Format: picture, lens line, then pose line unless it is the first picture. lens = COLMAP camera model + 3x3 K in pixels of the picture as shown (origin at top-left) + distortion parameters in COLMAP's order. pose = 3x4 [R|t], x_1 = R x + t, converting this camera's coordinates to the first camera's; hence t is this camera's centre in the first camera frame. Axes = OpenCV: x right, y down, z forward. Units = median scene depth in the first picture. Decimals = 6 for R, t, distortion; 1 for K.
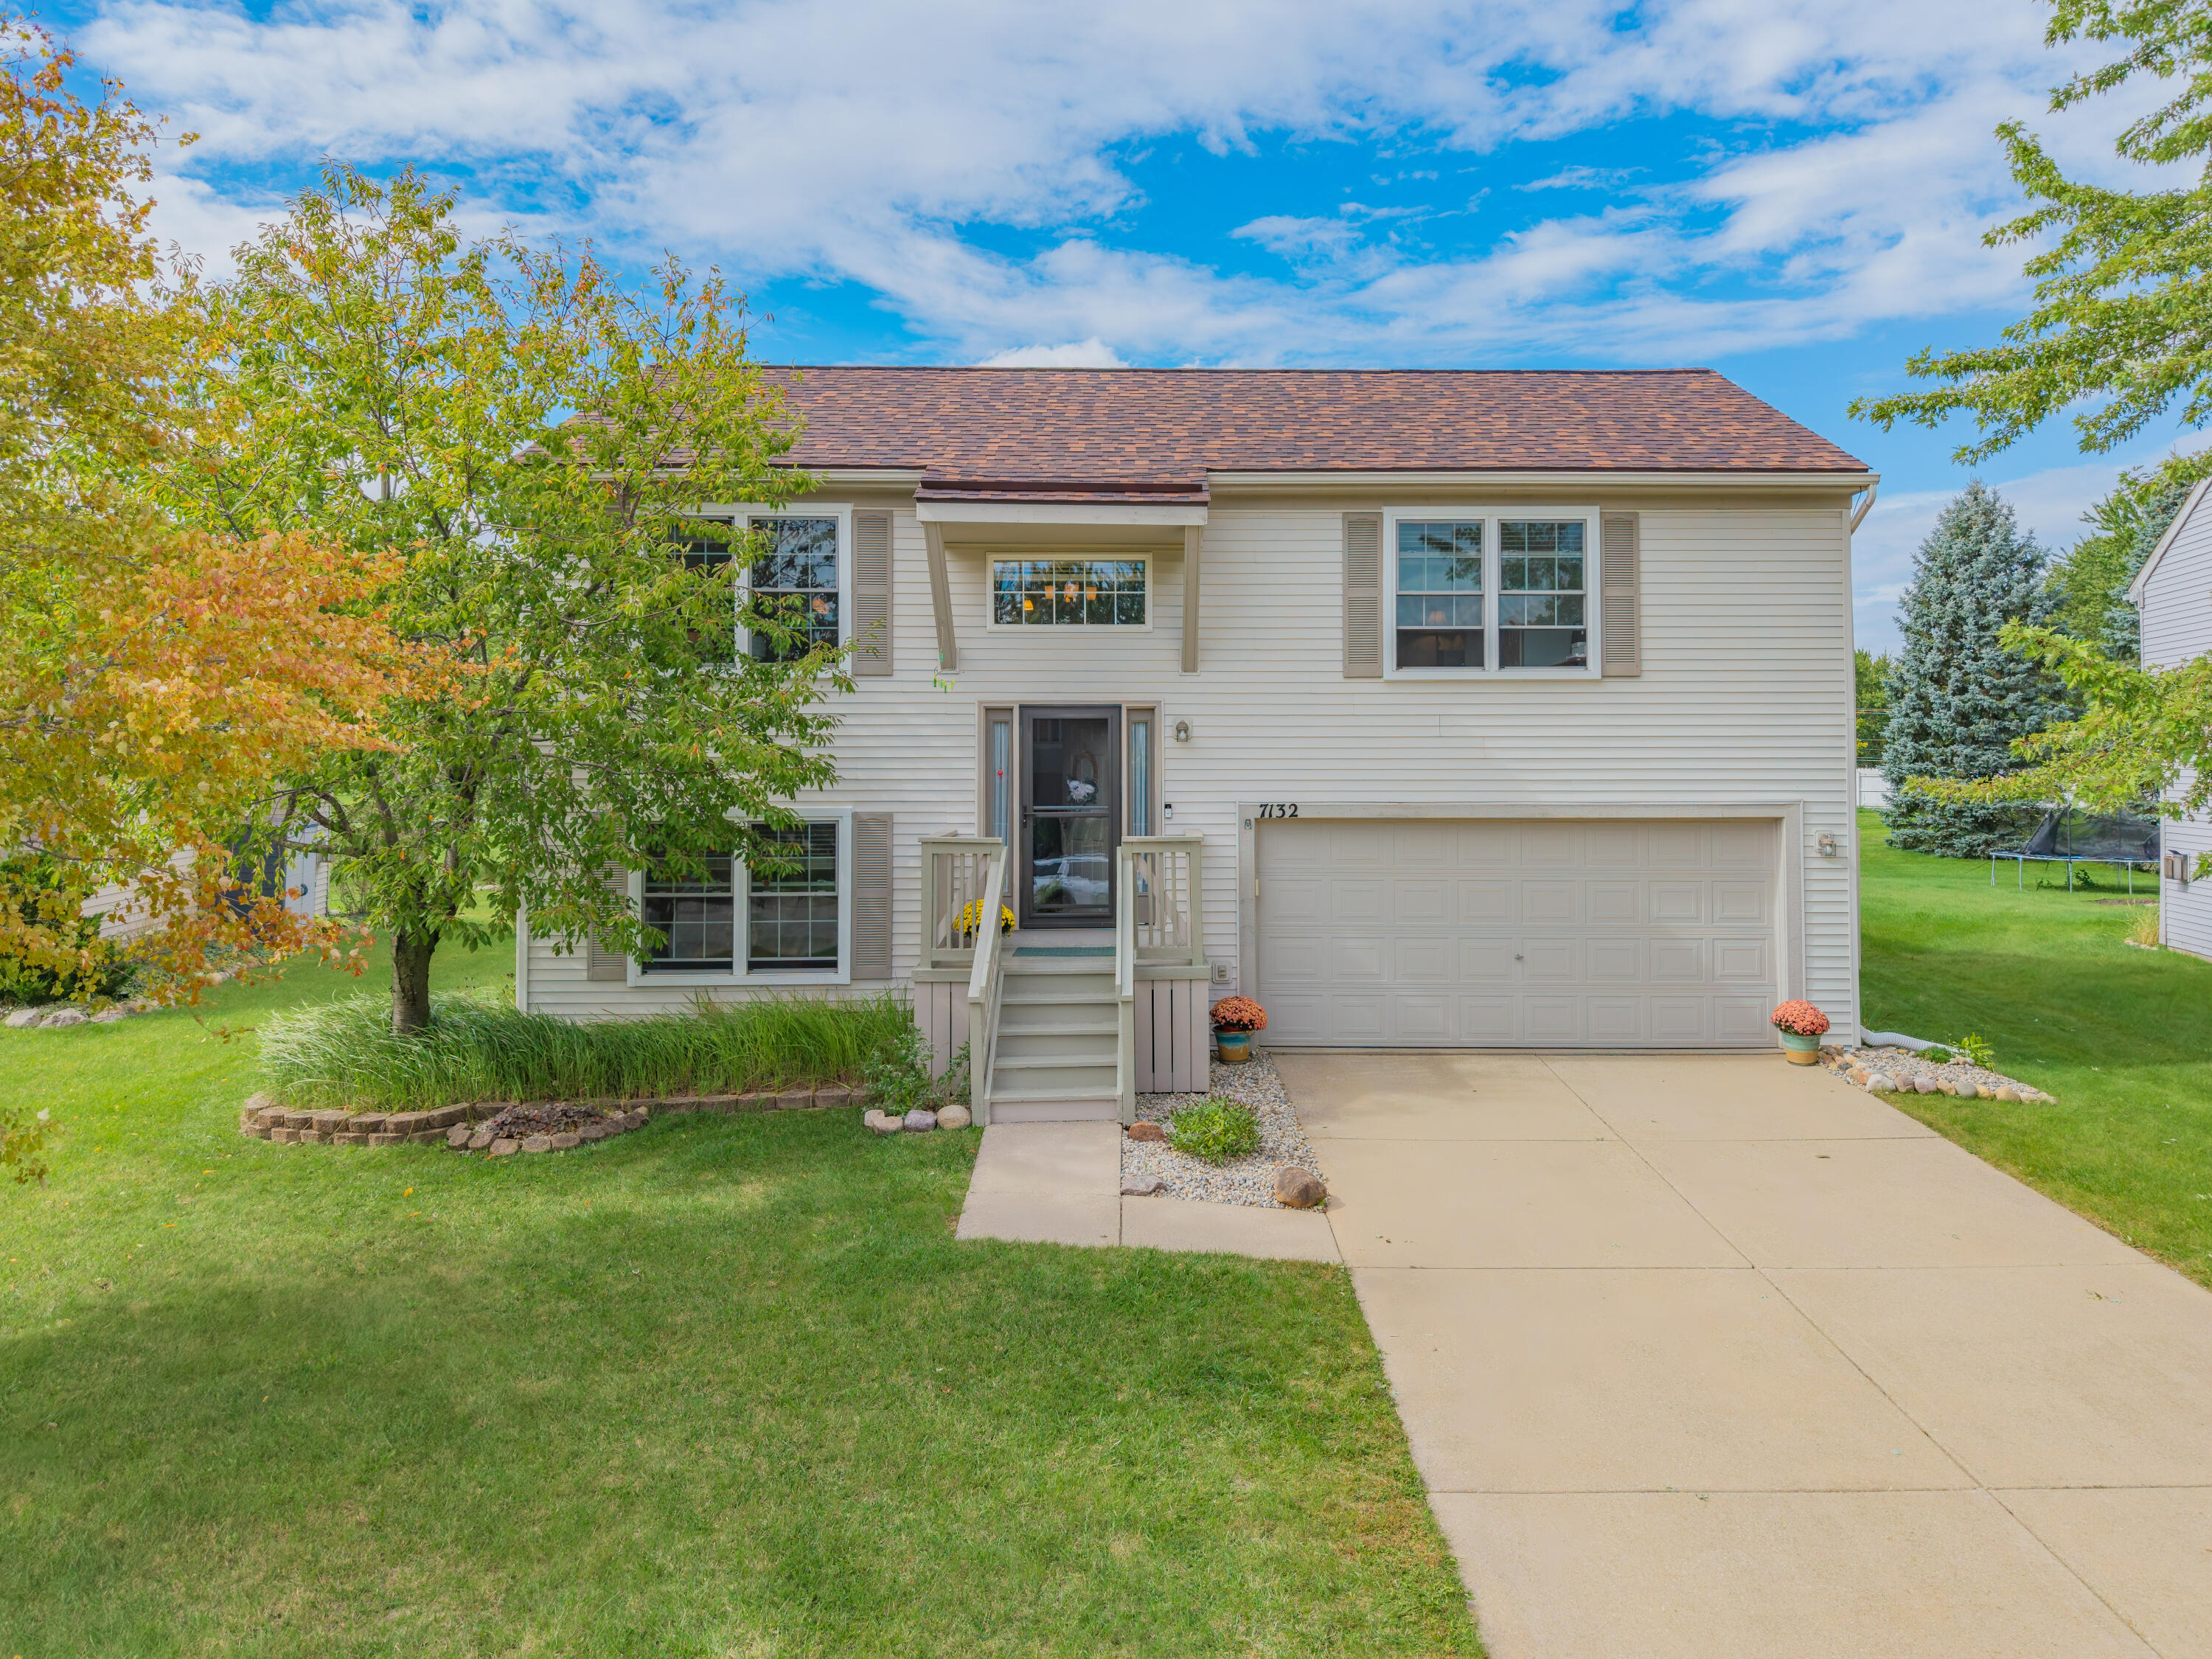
lens RADIAL K [[1527.9, 0, 1192.3], [0, 1527.9, 736.4], [0, 0, 1]] dist [0.011394, -0.001588]
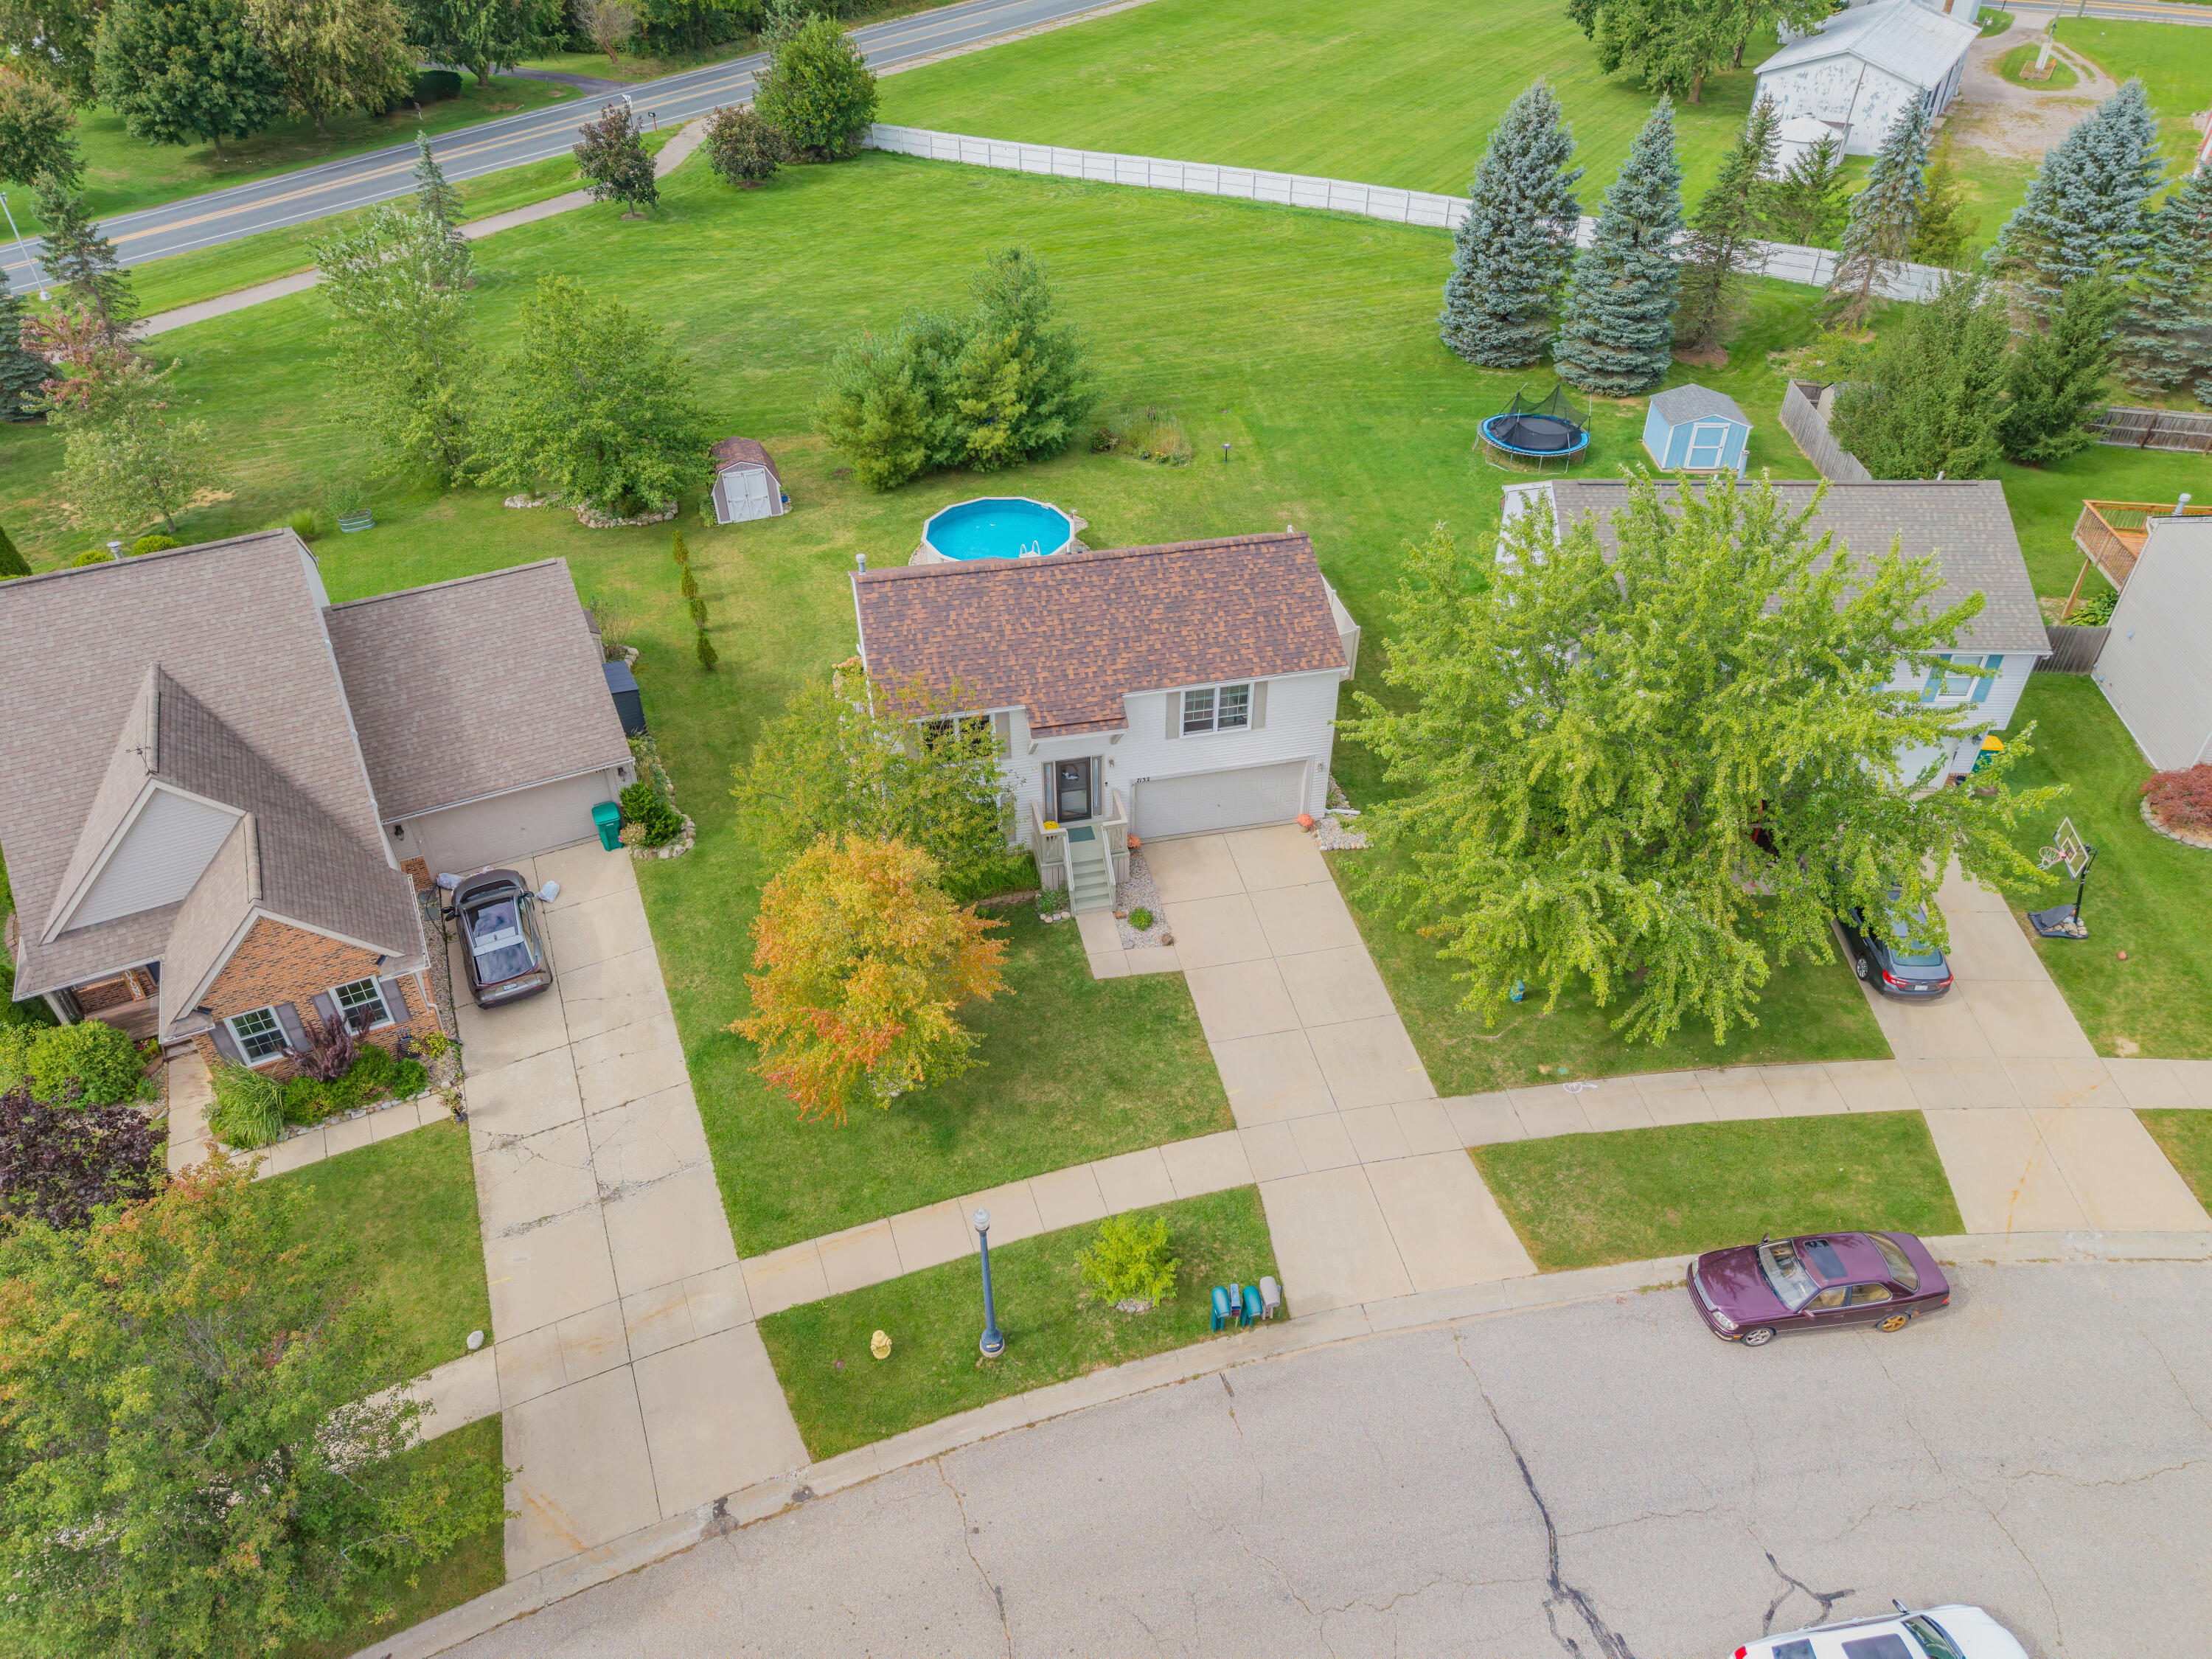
lens RADIAL K [[1527.9, 0, 1118.2], [0, 1527.9, 836.1], [0, 0, 1]] dist [0.011394, -0.001588]
pose [[0.983352, -0.109304, 0.145158, -0.431787], [-0.009752, 0.765950, 0.642826, -1.769524], [-0.181447, -0.633540, 0.752133, -1.284043]]
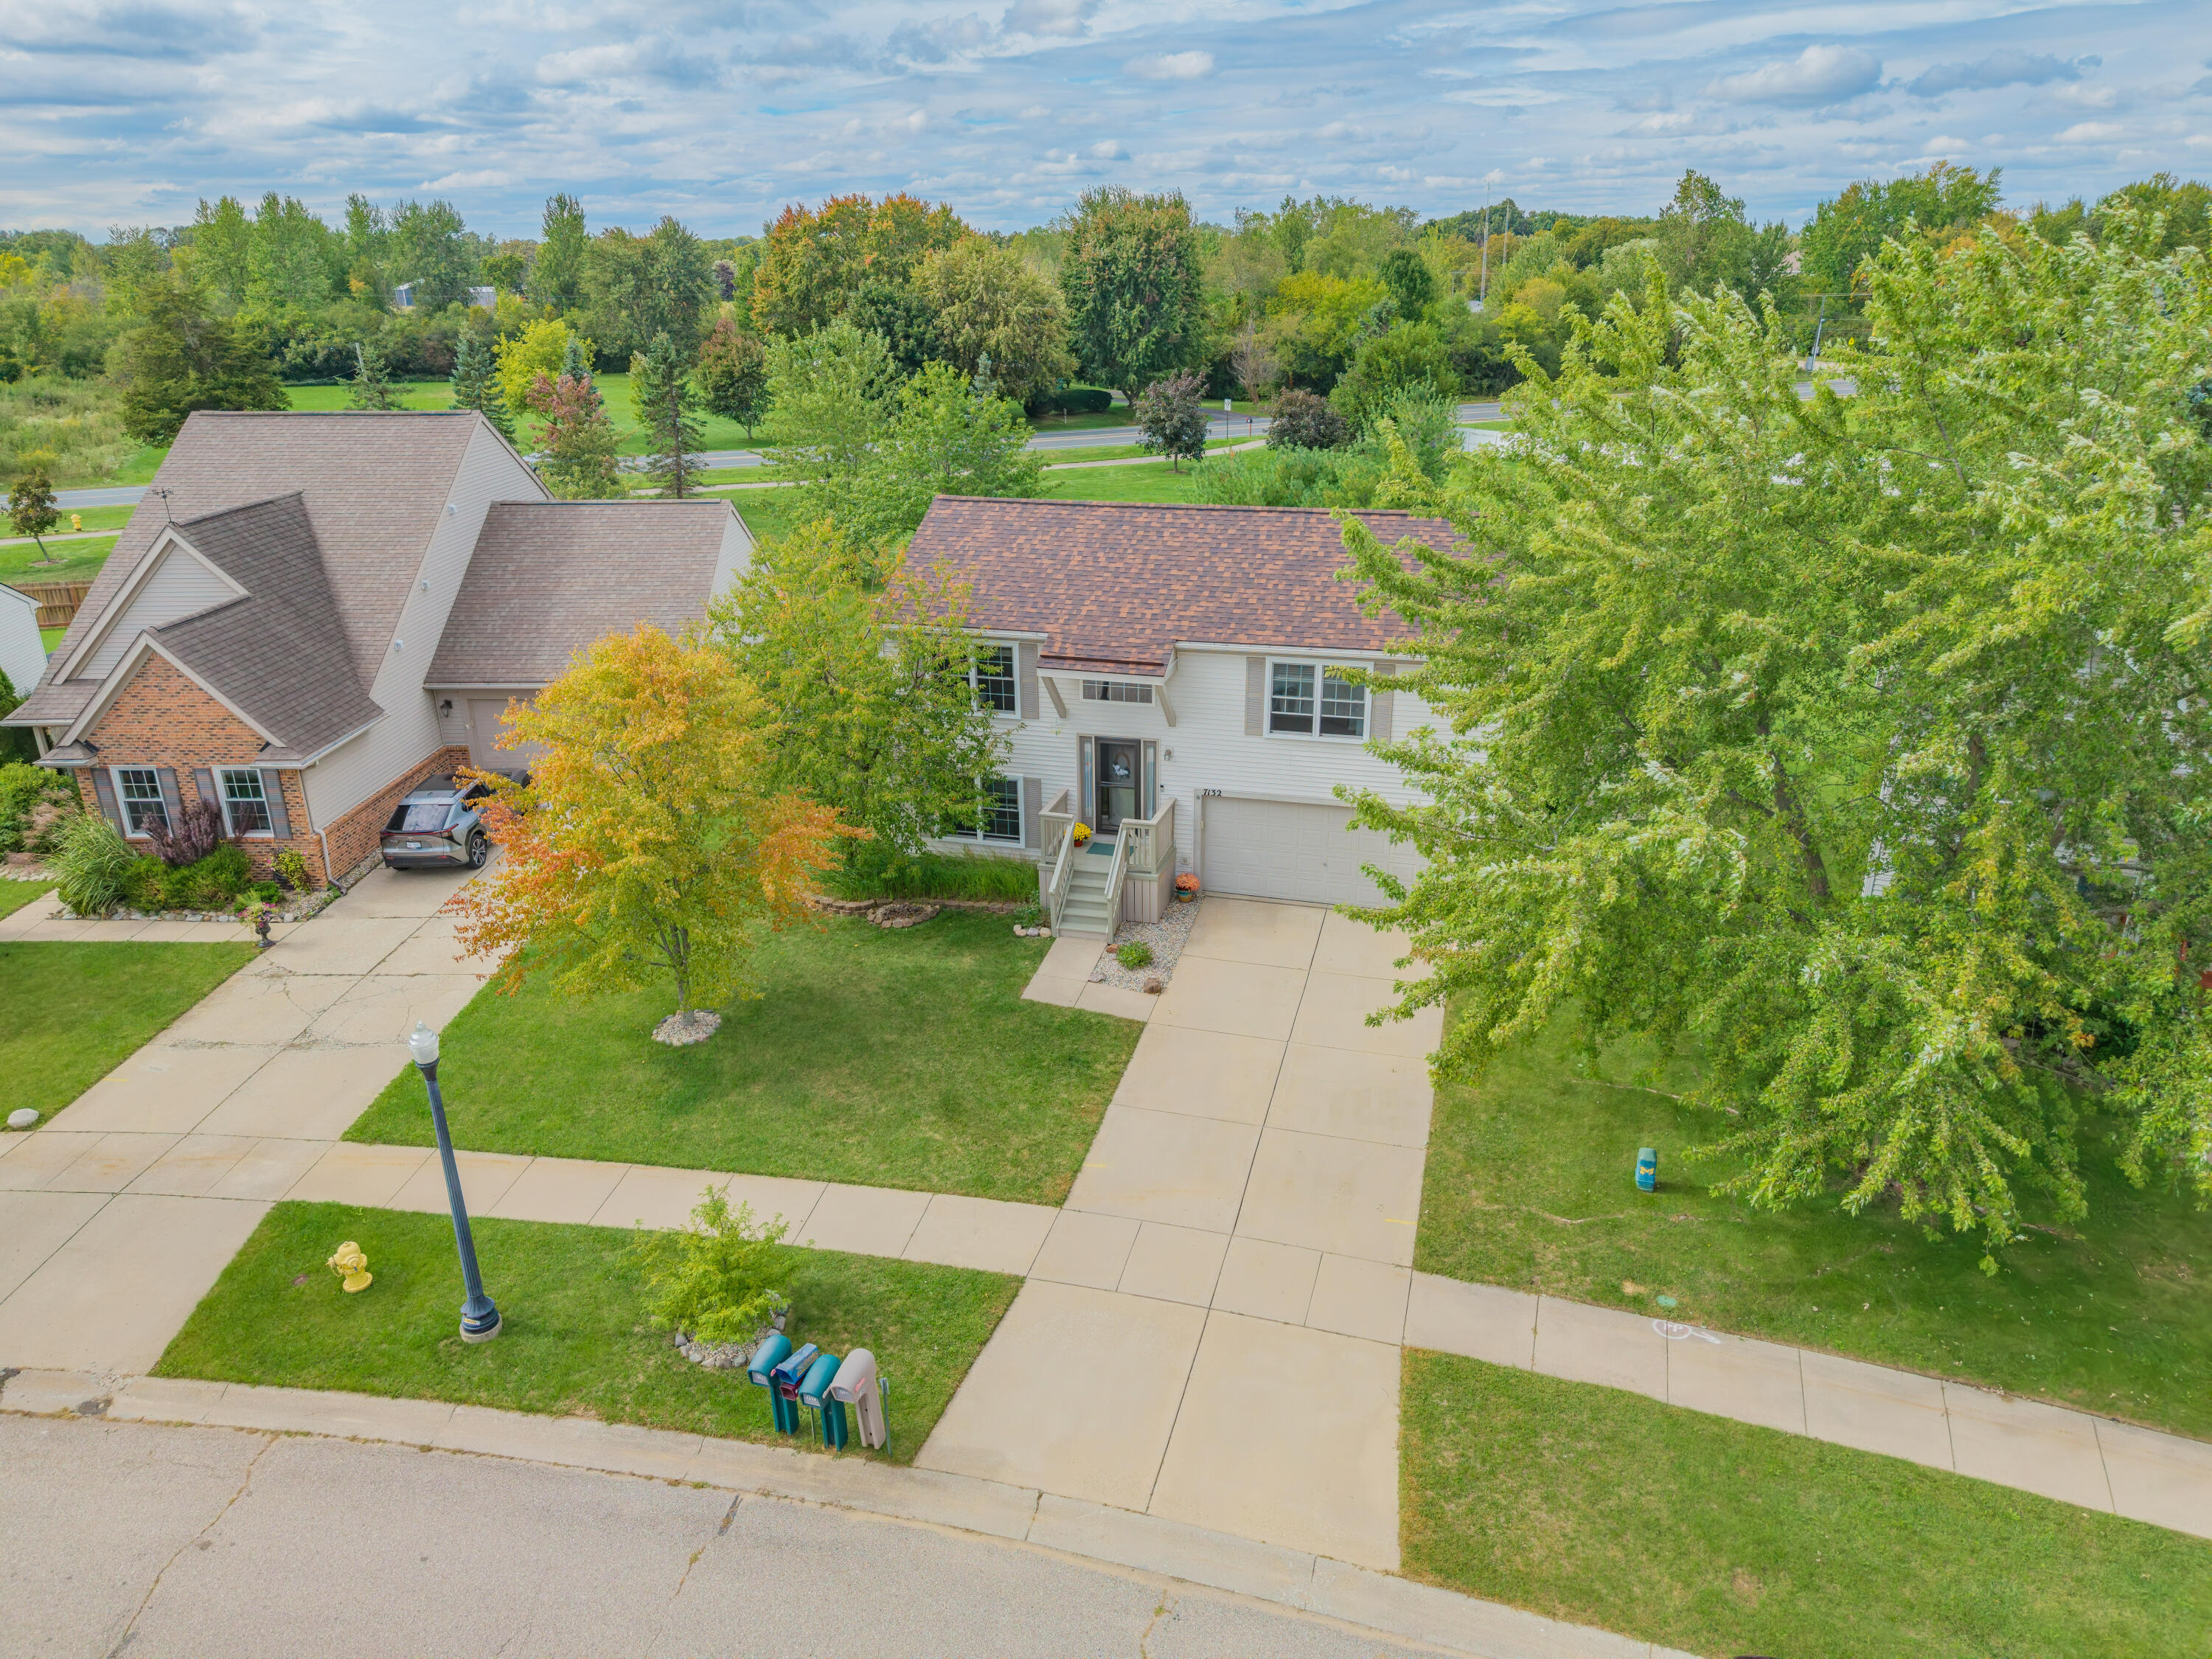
lens RADIAL K [[1527.9, 0, 1102.0], [0, 1527.9, 826.3], [0, 0, 1]] dist [0.011394, -0.001588]
pose [[0.950736, 0.101862, -0.292789, 0.540571], [0.015881, 0.927230, 0.374155, -0.708123], [0.309595, -0.360373, 0.879933, -0.940259]]
